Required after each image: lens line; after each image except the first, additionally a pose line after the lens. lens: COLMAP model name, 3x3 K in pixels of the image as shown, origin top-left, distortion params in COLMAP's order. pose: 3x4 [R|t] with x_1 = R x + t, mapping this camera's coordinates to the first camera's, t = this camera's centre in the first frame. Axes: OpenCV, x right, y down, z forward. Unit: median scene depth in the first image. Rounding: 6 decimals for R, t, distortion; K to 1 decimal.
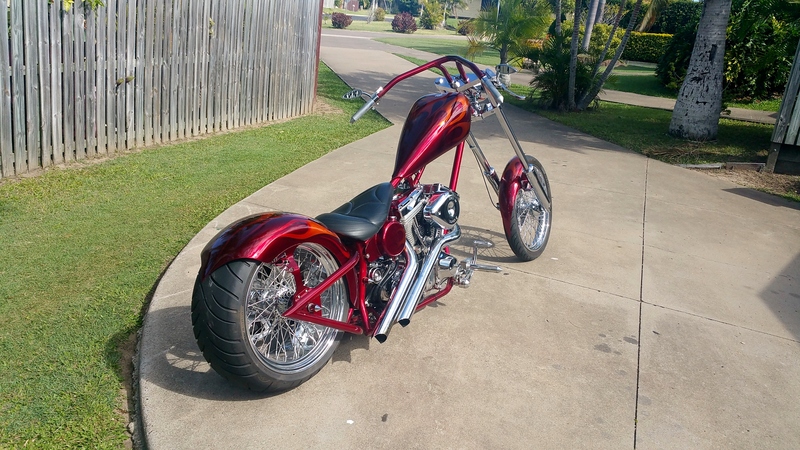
lens RADIAL K [[638.2, 0, 403.9], [0, 638.2, 228.3], [0, 0, 1]] dist [0.109960, -0.196236]
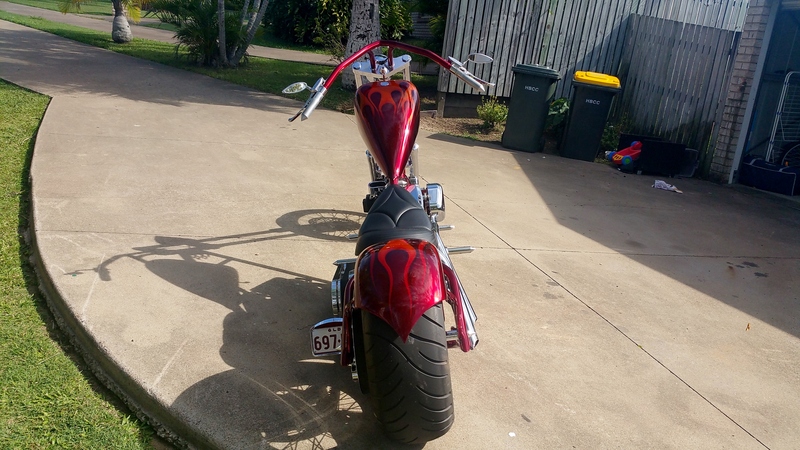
lens RADIAL K [[638.2, 0, 403.9], [0, 638.2, 228.3], [0, 0, 1]] dist [0.109960, -0.196236]
pose [[0.793444, -0.192839, 0.577287, -0.208787], [0.145897, 0.981088, 0.127200, -0.045930], [-0.590898, -0.016702, 0.806573, 0.087321]]
